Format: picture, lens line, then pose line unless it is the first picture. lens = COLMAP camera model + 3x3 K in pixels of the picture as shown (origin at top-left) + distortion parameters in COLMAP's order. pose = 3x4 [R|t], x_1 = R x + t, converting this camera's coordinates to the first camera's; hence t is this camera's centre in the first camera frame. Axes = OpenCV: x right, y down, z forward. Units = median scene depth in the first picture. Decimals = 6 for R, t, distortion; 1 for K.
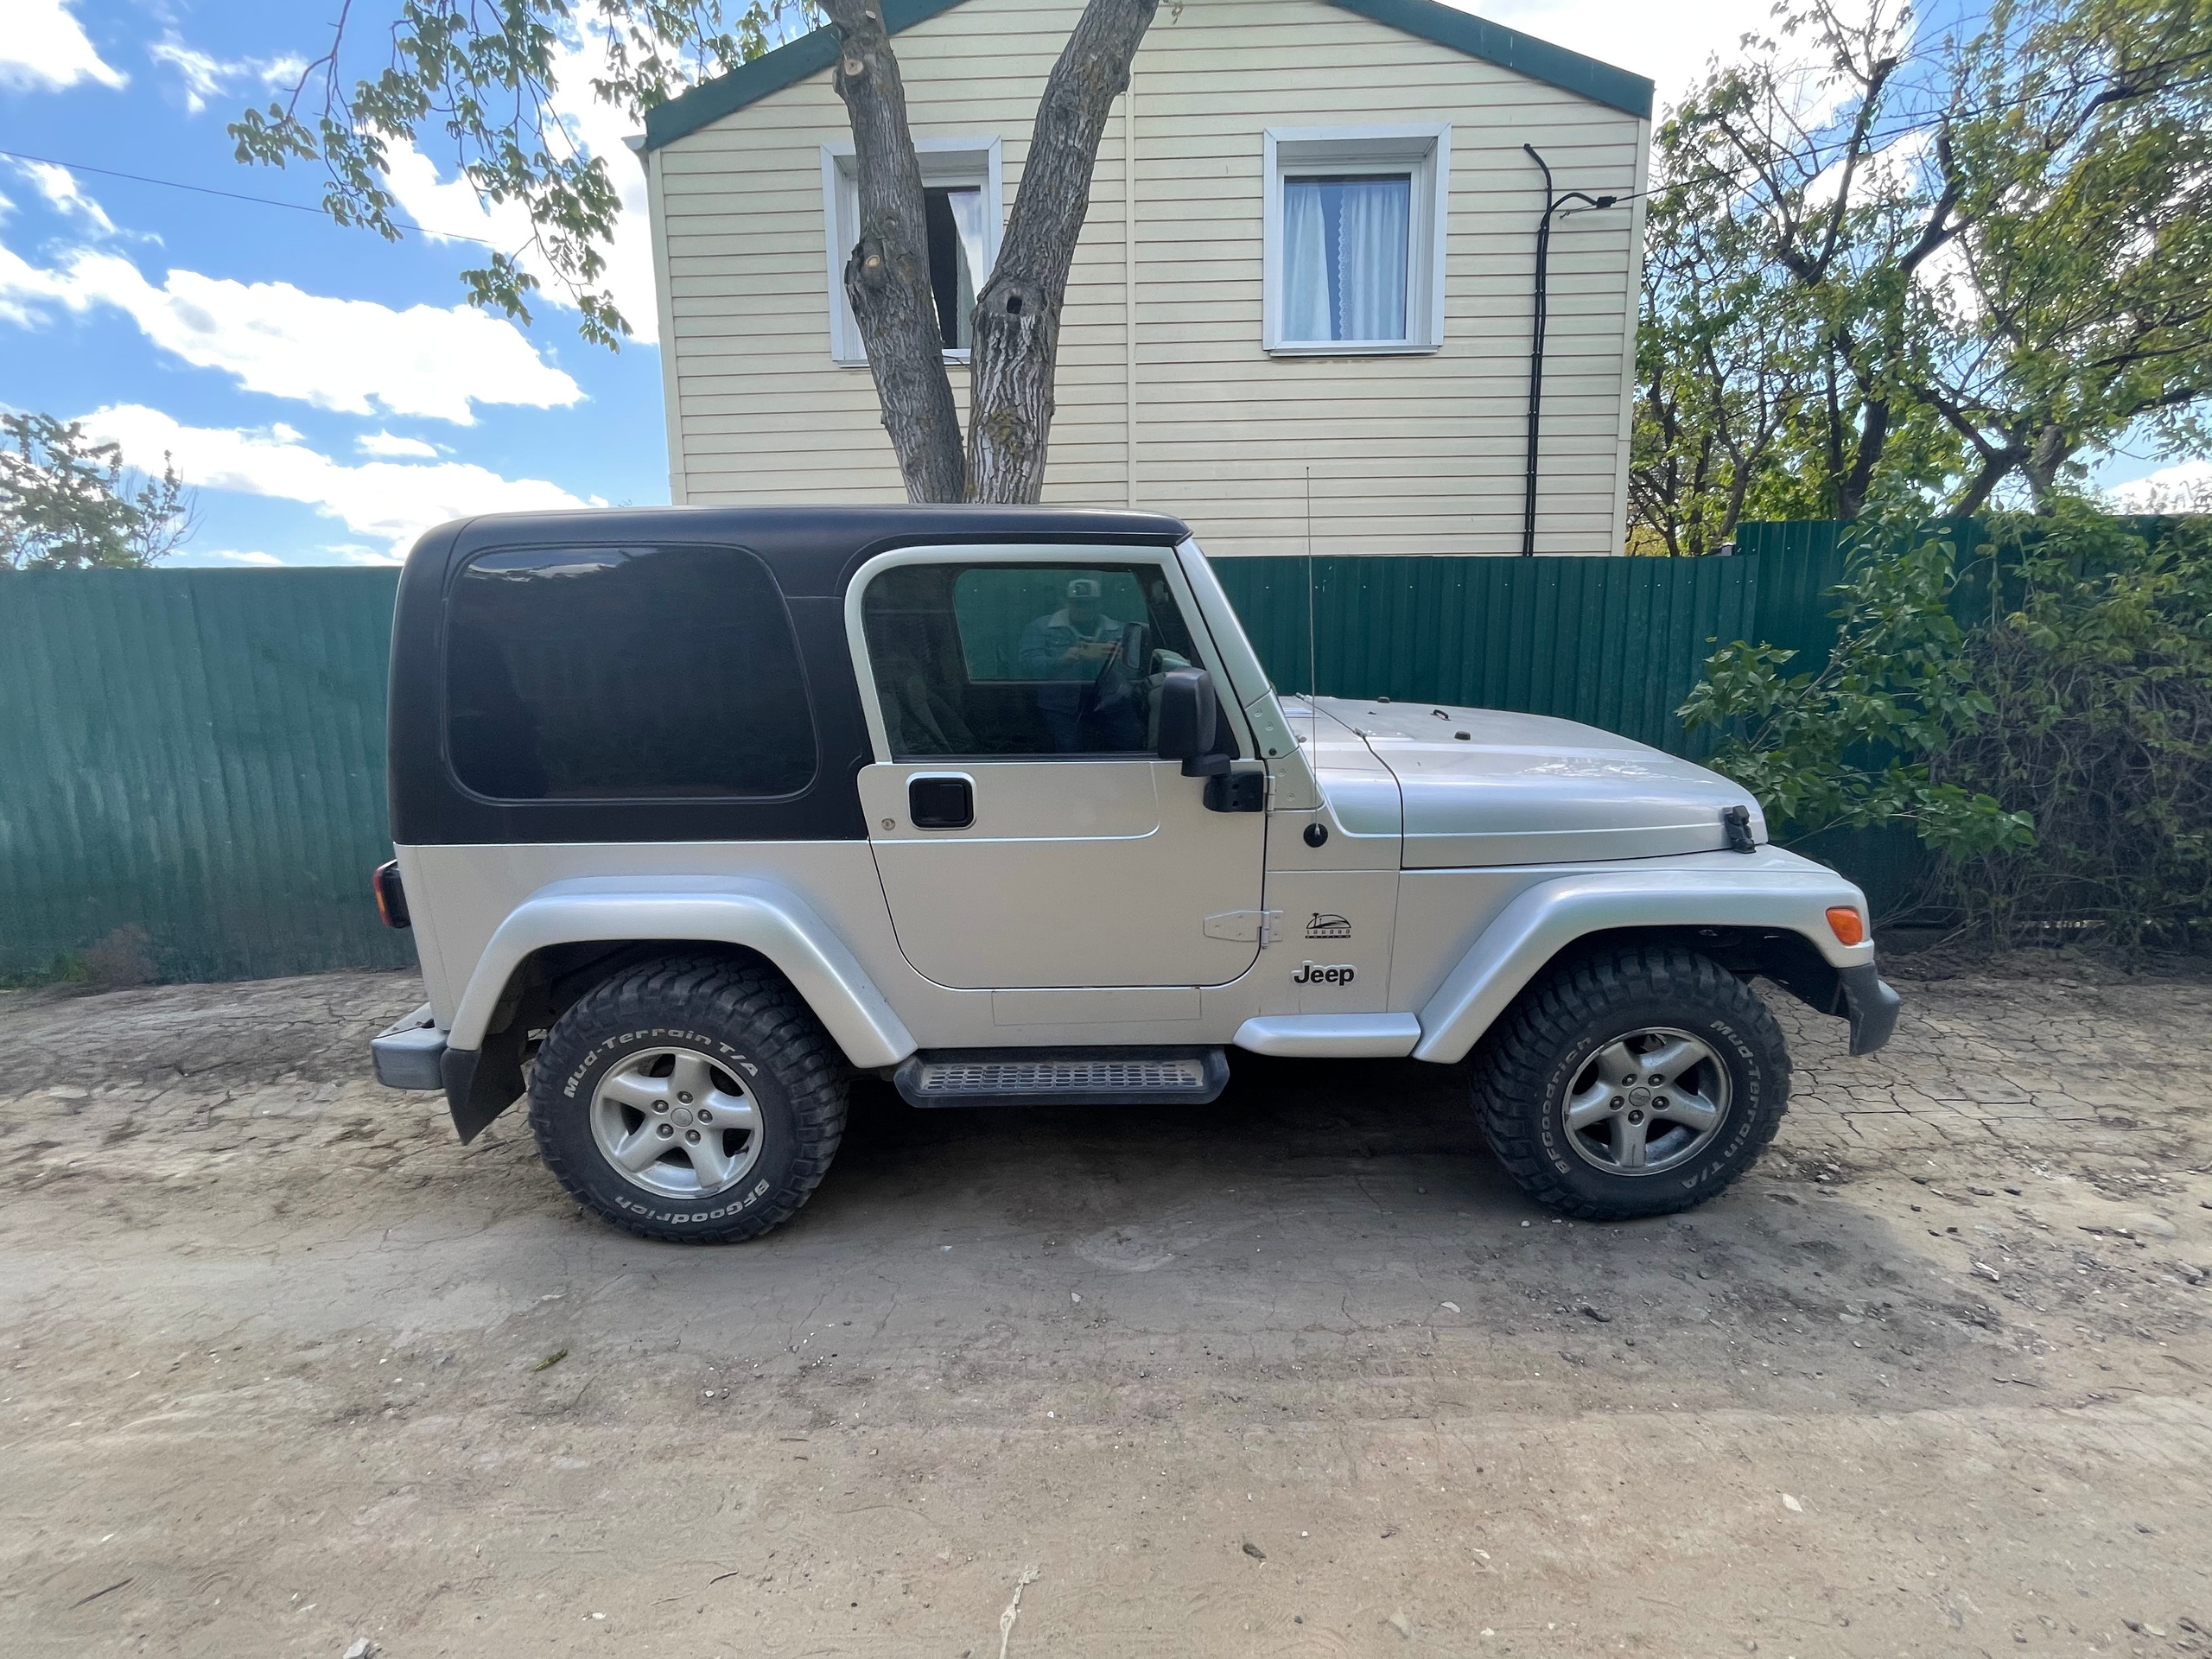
lens RADIAL K [[887.9, 0, 1092.0], [0, 887.9, 815.7], [0, 0, 1]] dist [0.000850, 0.000490]
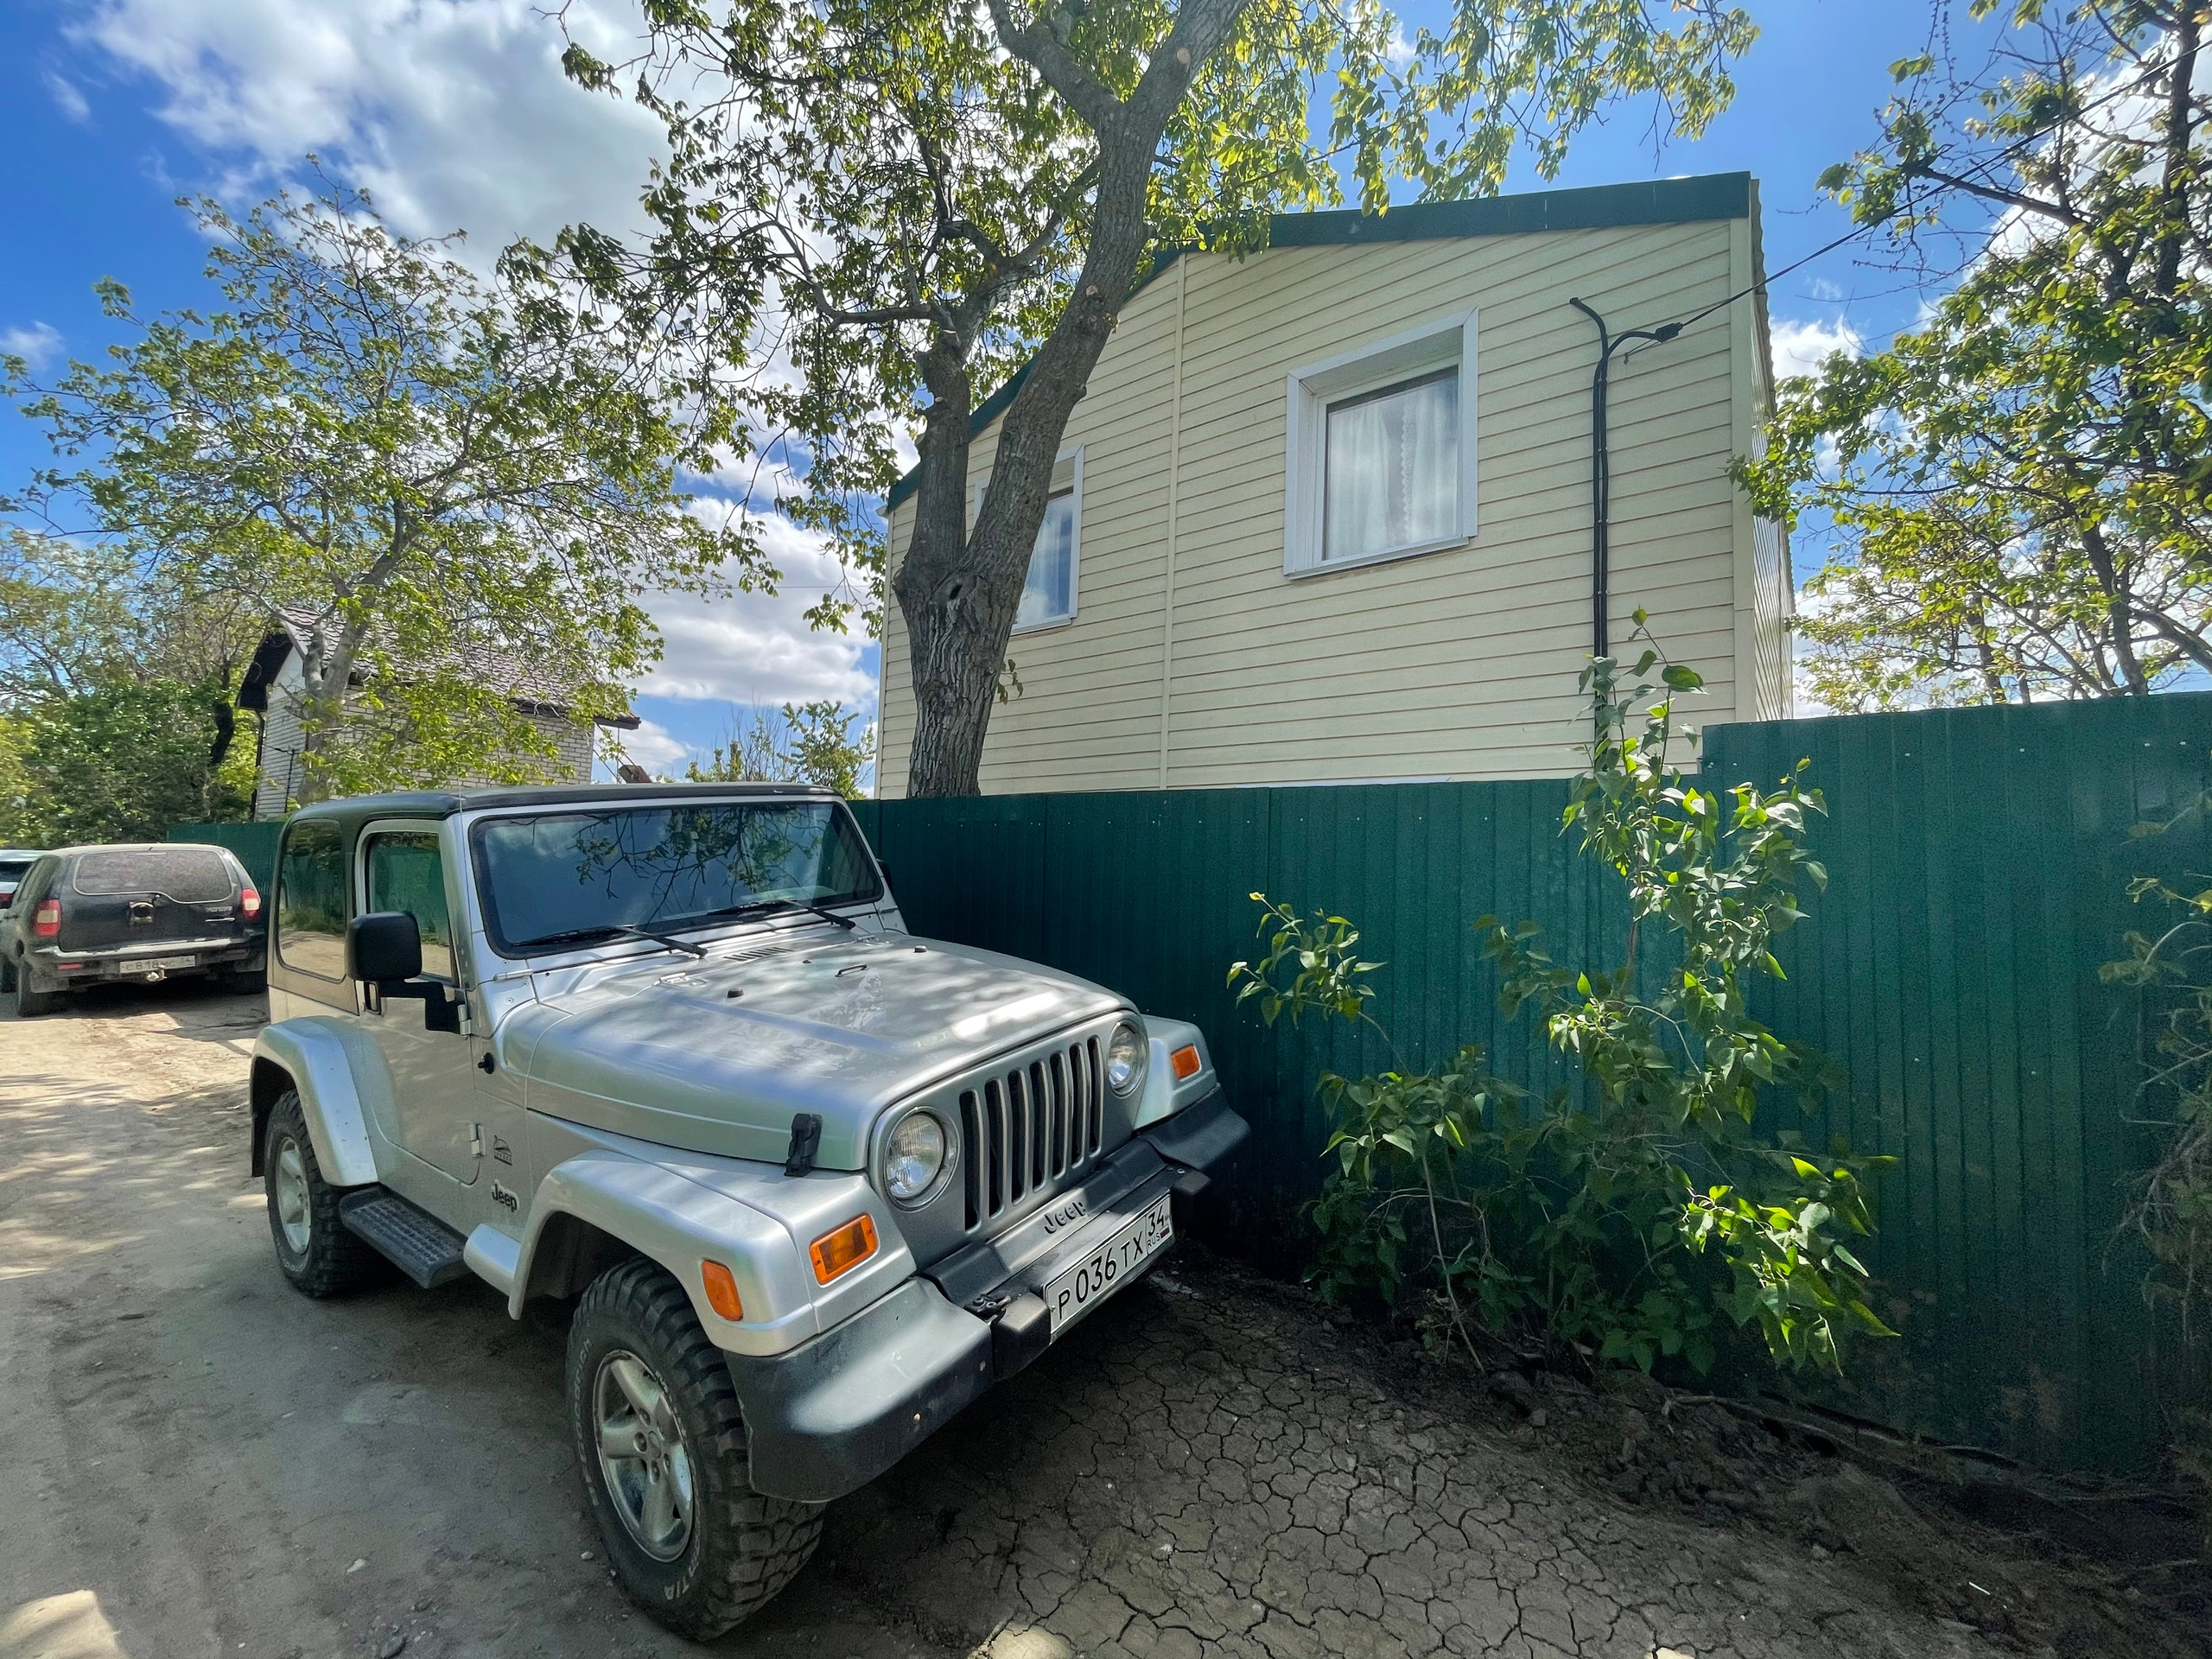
lens RADIAL K [[887.9, 0, 1091.7], [0, 887.9, 830.9], [0, 0, 1]] dist [0.000850, 0.000490]
pose [[0.810285, 0.005322, -0.586012, 0.610616], [-0.127541, 0.977592, -0.167475, -0.070203], [0.571990, 0.210443, 0.792806, 0.186115]]
